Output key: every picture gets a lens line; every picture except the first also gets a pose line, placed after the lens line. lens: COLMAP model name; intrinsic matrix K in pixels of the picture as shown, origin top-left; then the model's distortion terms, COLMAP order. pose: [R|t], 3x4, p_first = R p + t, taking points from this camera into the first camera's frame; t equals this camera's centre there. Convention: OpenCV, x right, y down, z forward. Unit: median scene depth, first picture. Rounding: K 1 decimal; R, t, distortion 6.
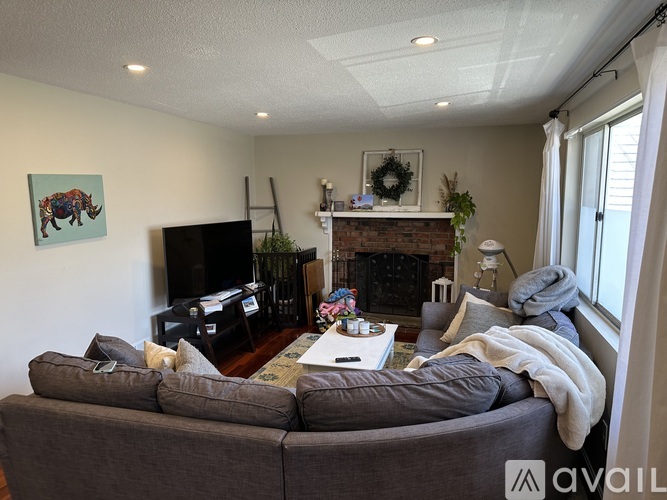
lens RADIAL K [[471.5, 0, 337.5], [0, 471.5, 251.8], [0, 0, 1]] dist [0.043260, -0.004710]
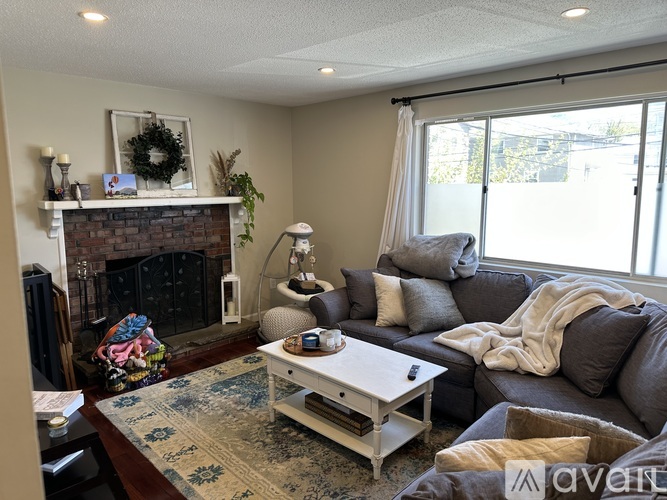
lens RADIAL K [[471.5, 0, 337.8], [0, 471.5, 249.3], [0, 0, 1]] dist [0.043260, -0.004710]
pose [[0.454145, -0.124261, 0.882220, -0.422551], [0.111686, 0.990355, 0.081998, -0.035326], [-0.883899, 0.061292, 0.463643, 0.416140]]
